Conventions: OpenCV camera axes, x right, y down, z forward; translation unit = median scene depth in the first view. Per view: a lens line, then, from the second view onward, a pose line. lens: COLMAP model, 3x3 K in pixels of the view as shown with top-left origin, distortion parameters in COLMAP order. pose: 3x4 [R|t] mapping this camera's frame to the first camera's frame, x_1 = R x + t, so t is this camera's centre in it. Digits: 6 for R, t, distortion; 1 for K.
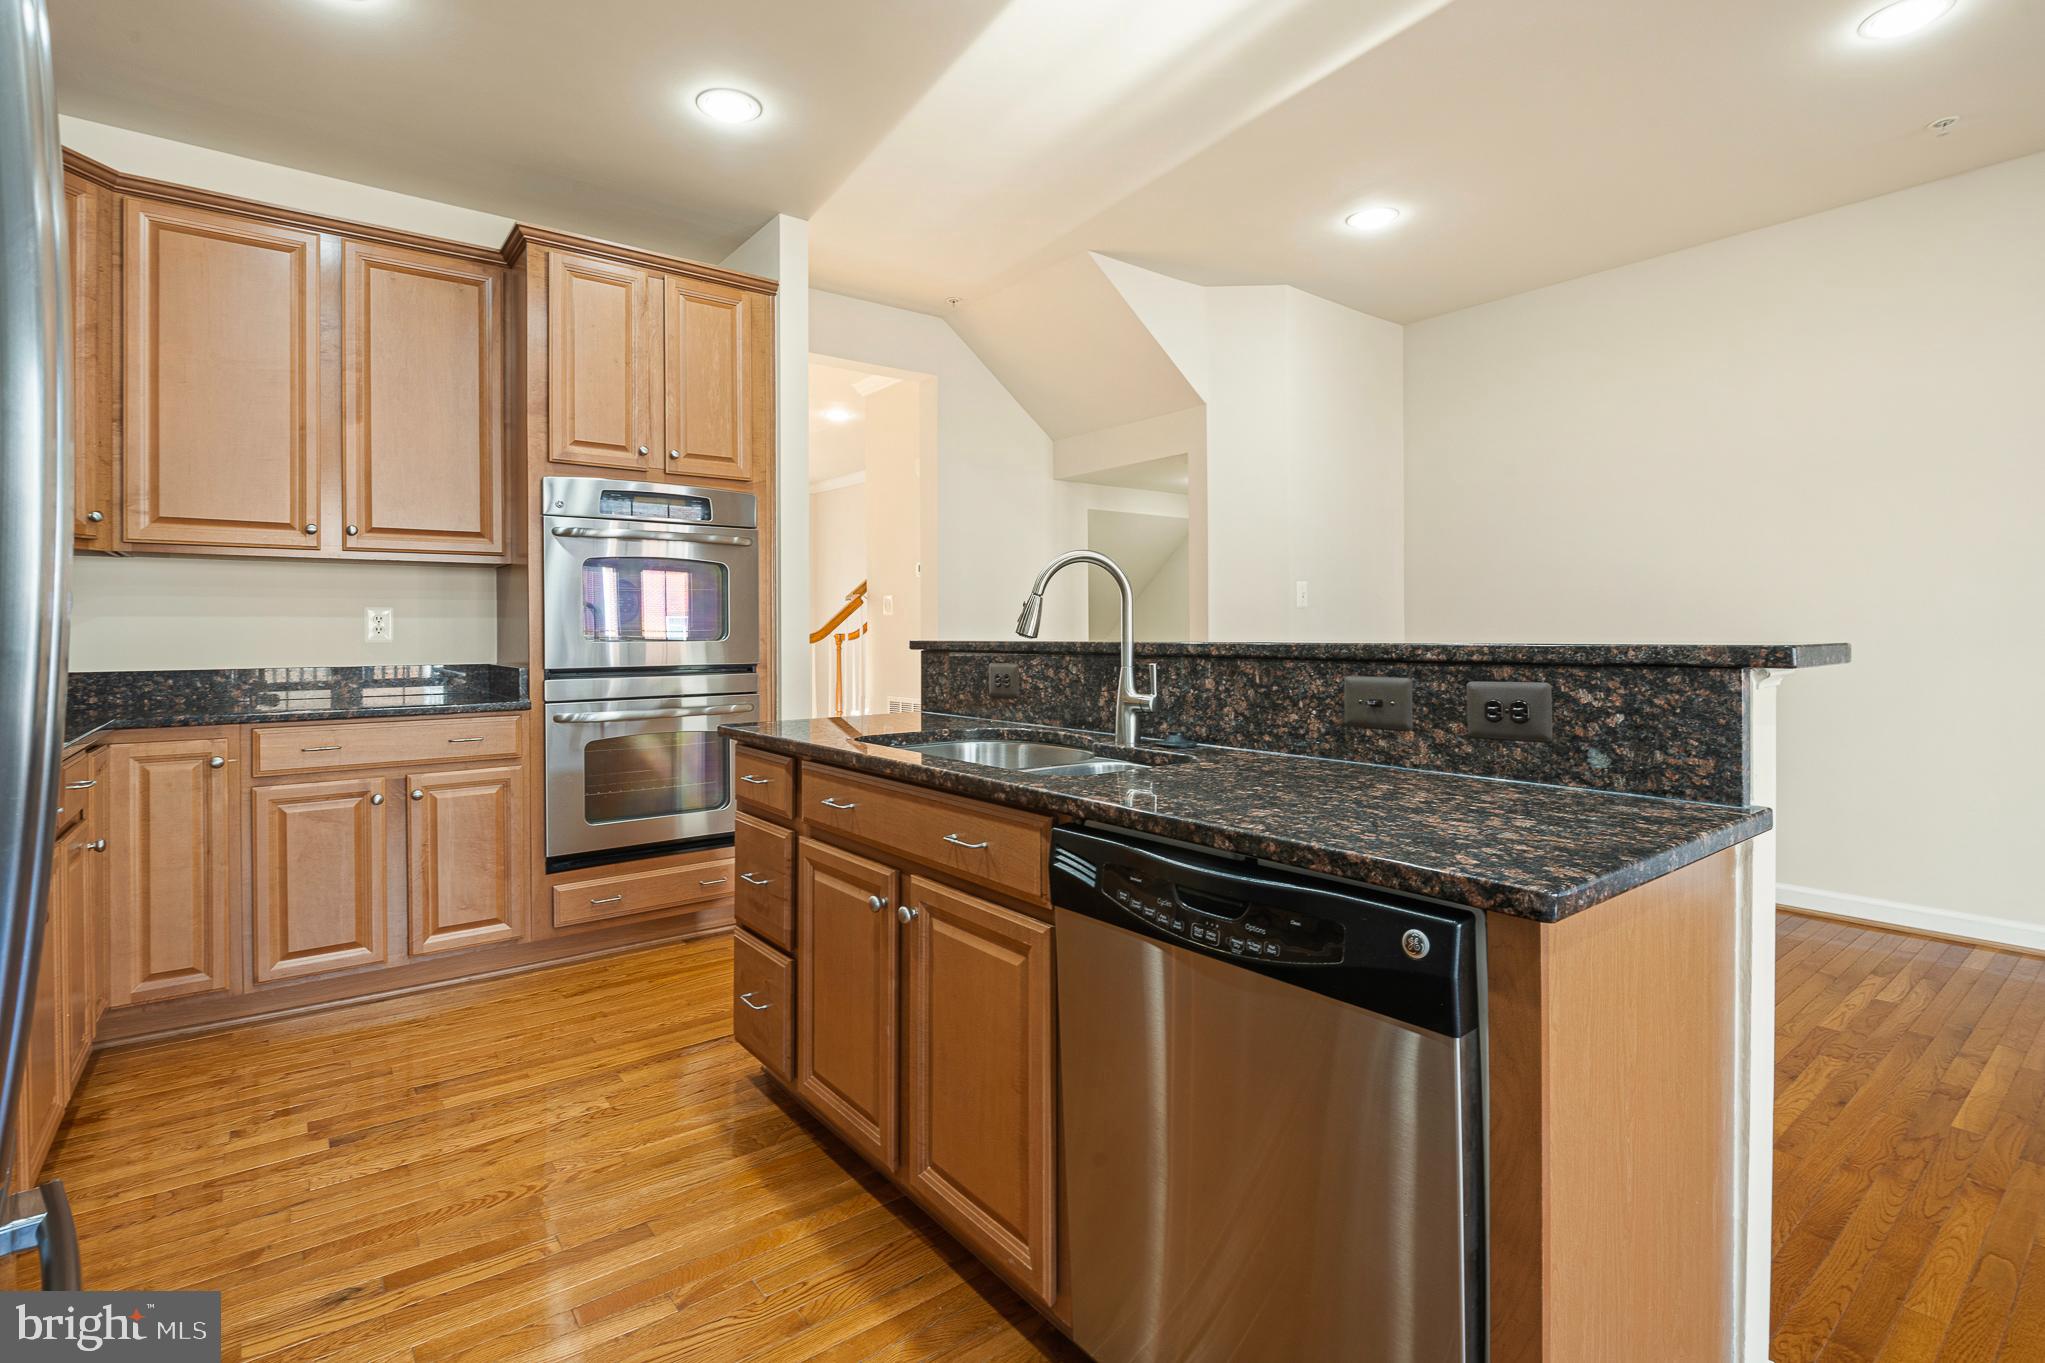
lens RADIAL K [[975.5, 0, 1016.7], [0, 975.5, 631.0], [0, 0, 1]] dist [-0.003791, -0.000530]
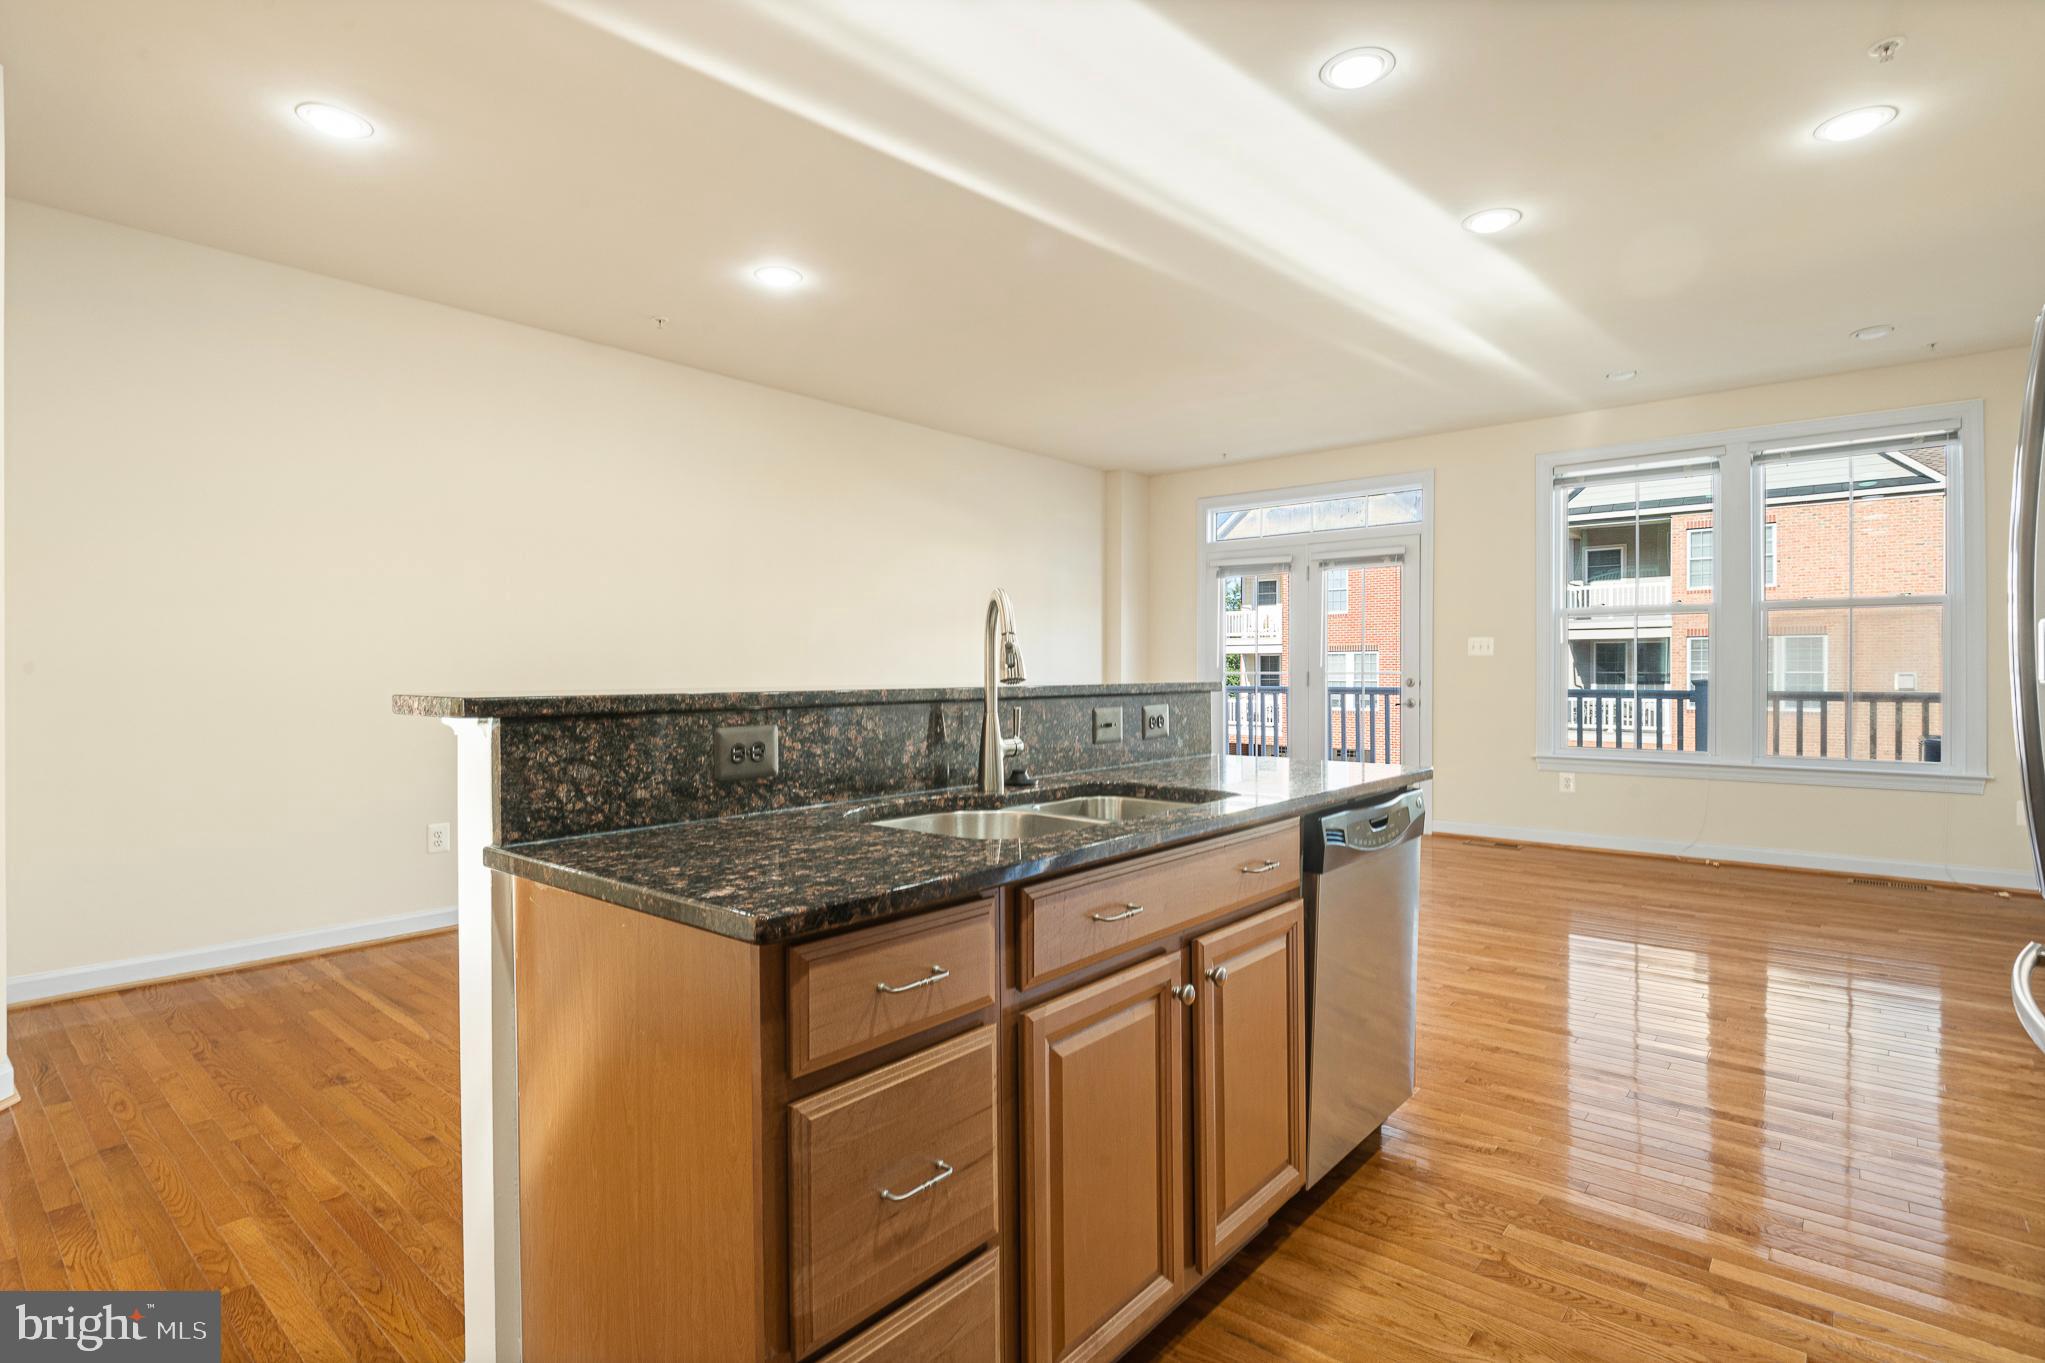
lens RADIAL K [[1032.3, 0, 1017.3], [0, 1032.3, 682.5], [0, 0, 1]] dist [0.003166, 0.002117]
pose [[-0.212743, 0.000584, 0.977108, -0.786655], [0.009847, 0.999950, 0.001546, 0.005221], [-0.977059, 0.009950, -0.212738, 1.048878]]
